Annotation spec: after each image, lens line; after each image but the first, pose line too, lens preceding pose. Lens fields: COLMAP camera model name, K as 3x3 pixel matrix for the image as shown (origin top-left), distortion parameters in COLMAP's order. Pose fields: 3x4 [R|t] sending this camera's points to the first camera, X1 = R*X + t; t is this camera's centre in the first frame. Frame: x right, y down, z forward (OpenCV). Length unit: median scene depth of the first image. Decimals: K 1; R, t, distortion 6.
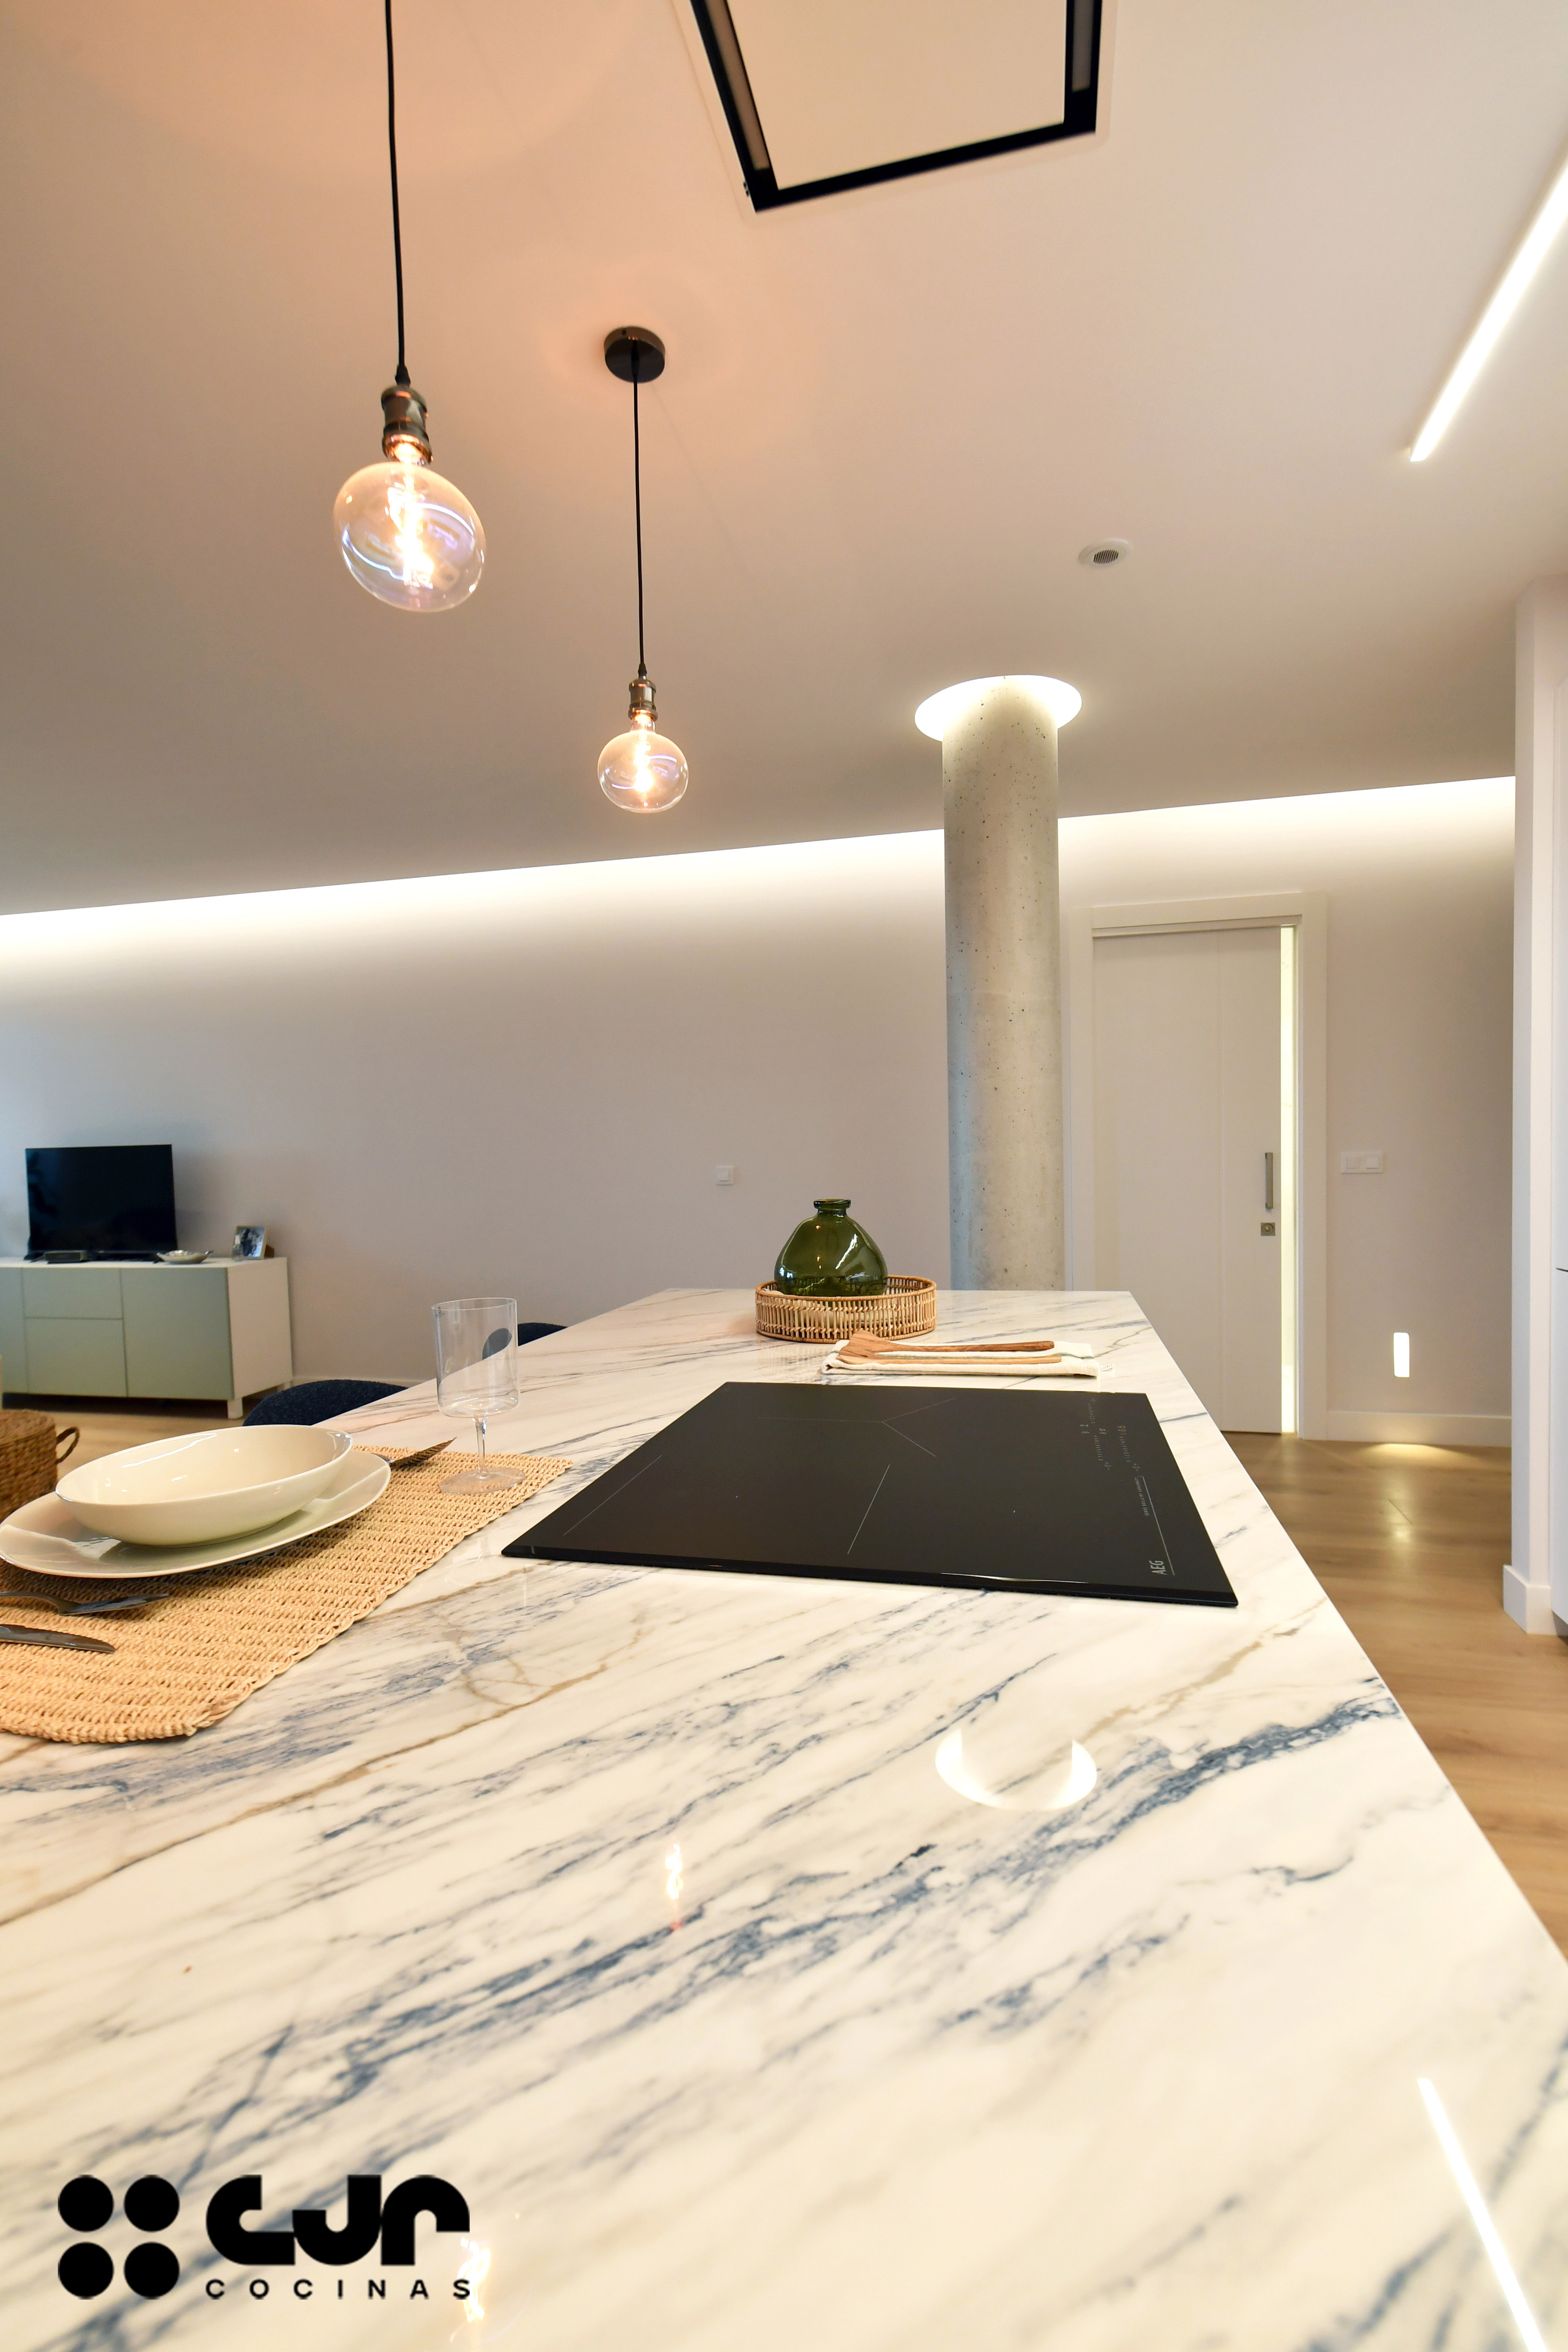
lens RADIAL K [[1050.5, 0, 781.7], [0, 1050.5, 1206.4], [0, 0, 1]] dist [-0.005316, -0.000429]
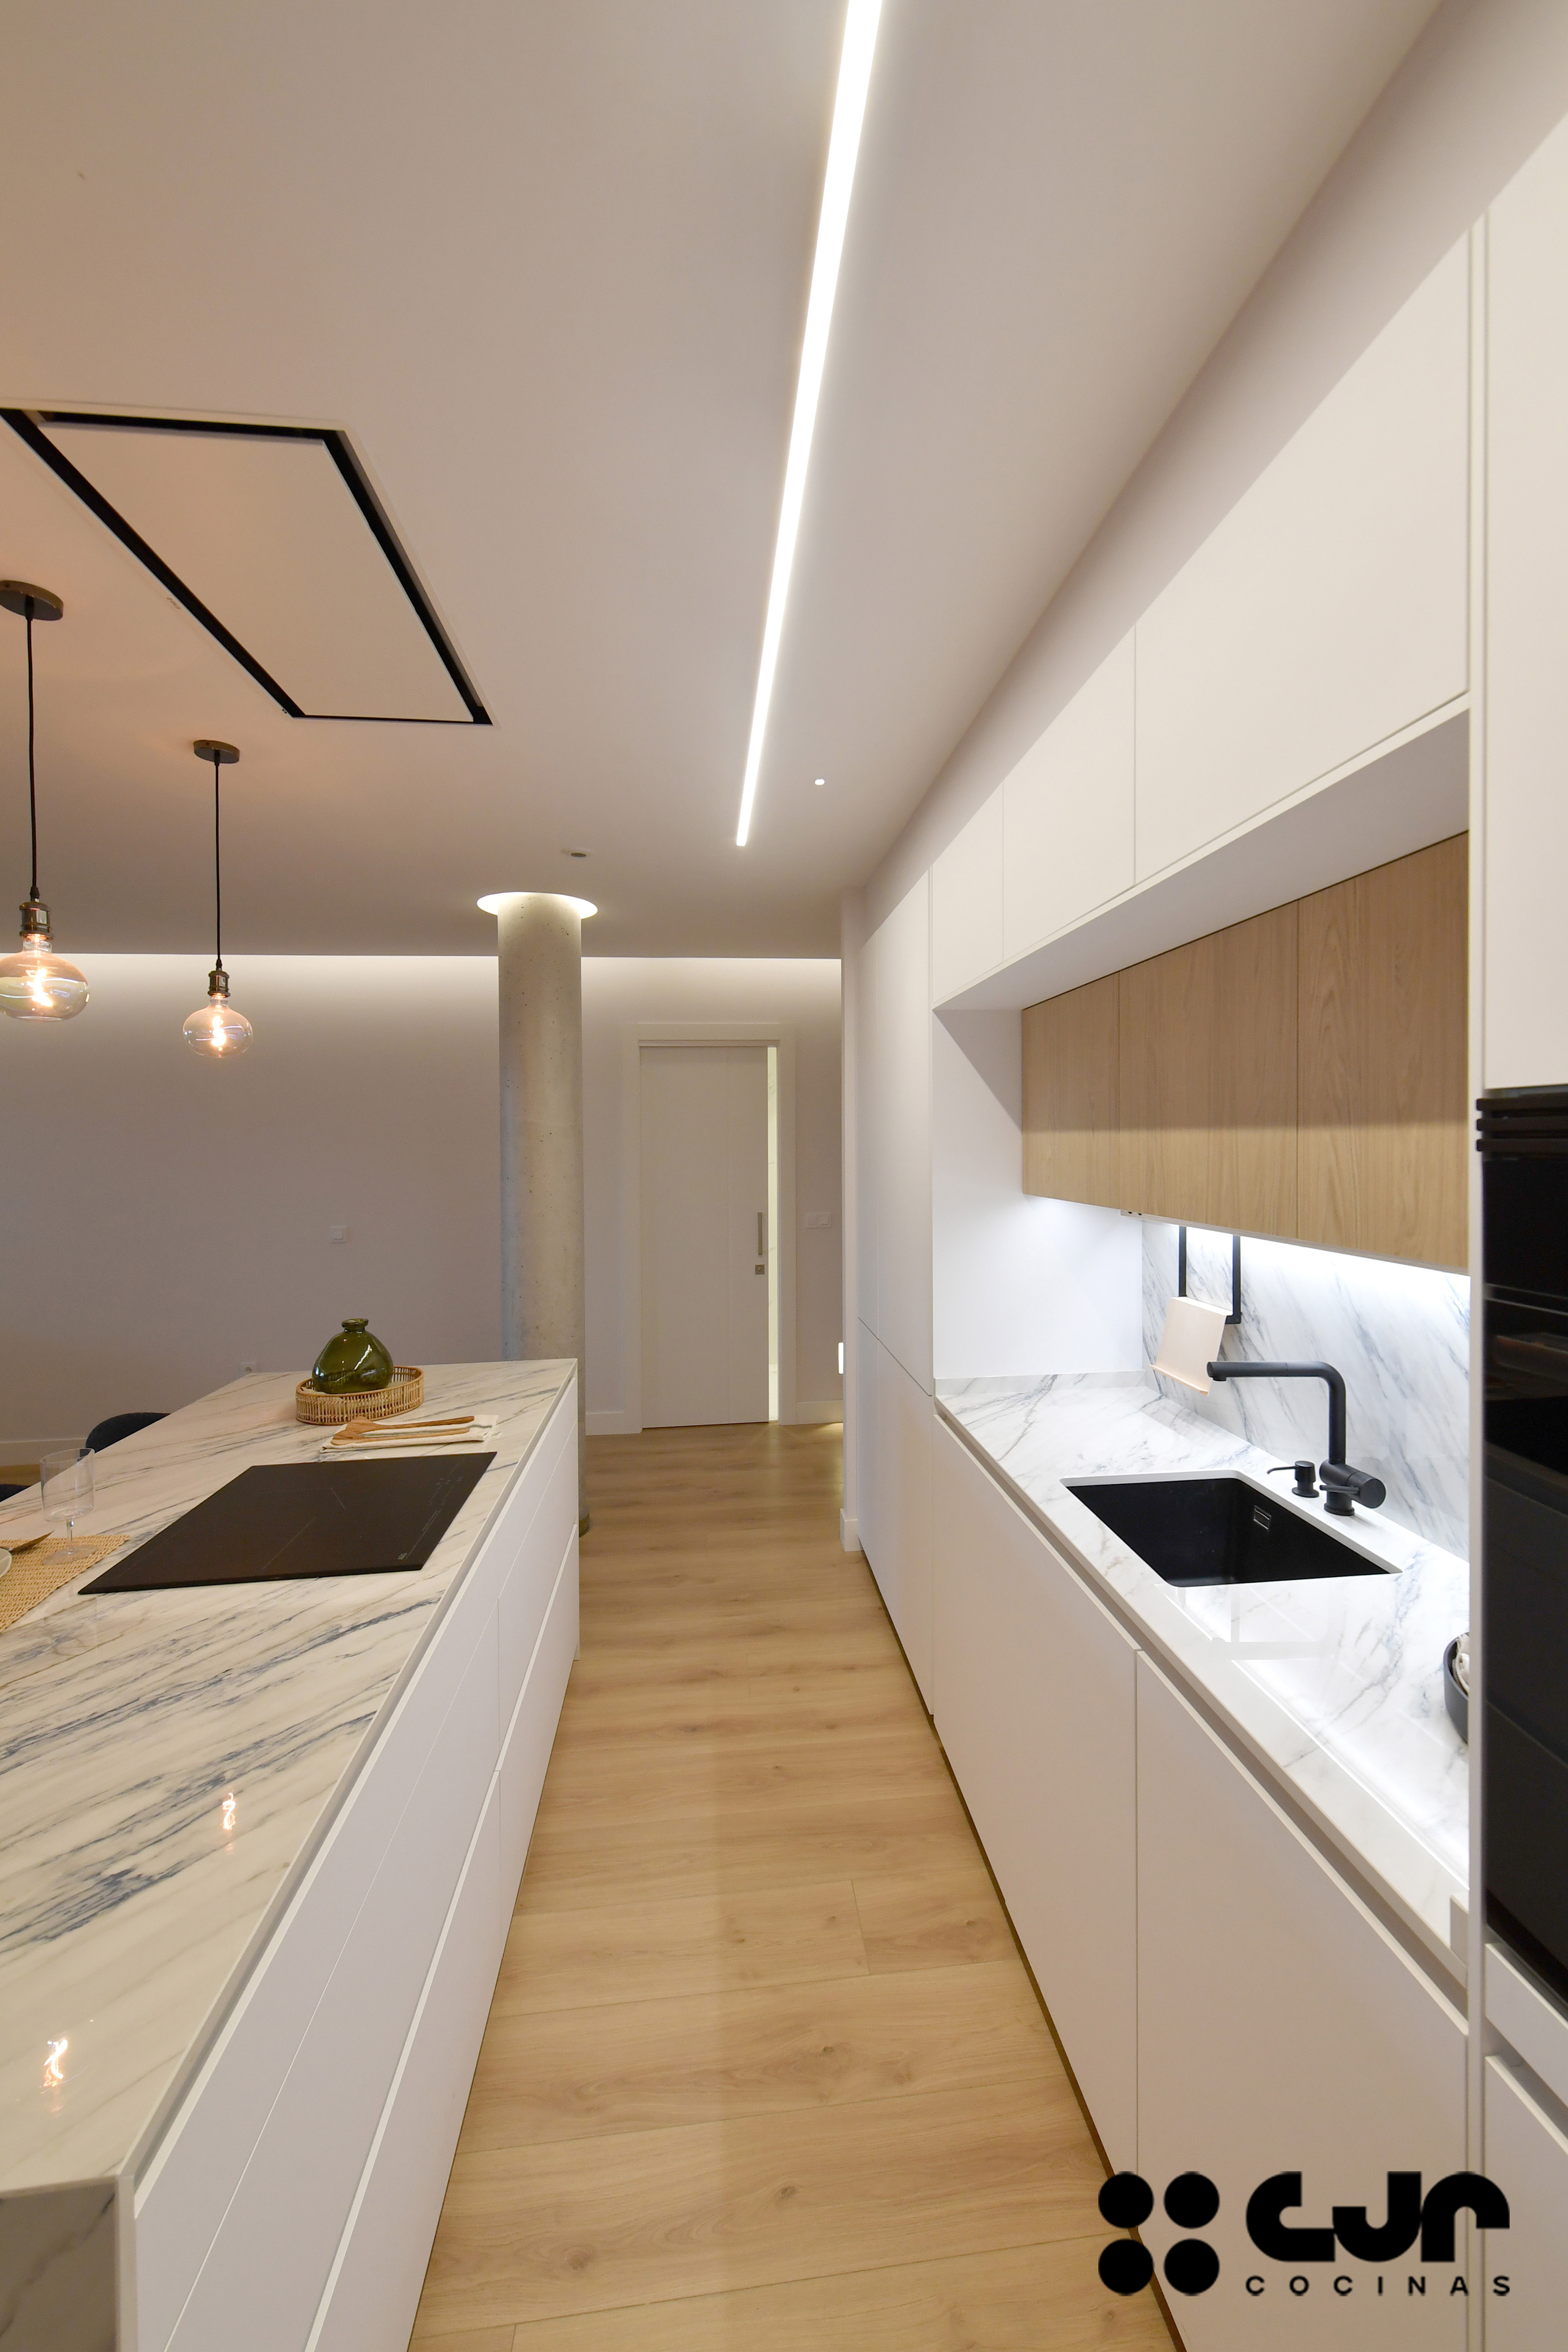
lens RADIAL K [[956.2, 0, 800.9], [0, 956.2, 1202.0], [0, 0, 1]] dist [-0.020495, 0.000017]
pose [[0.937296, -0.024065, 0.347702, 0.345924], [0.024851, 0.999689, 0.002199, -0.318515], [-0.347646, 0.006579, 0.937603, -0.965395]]
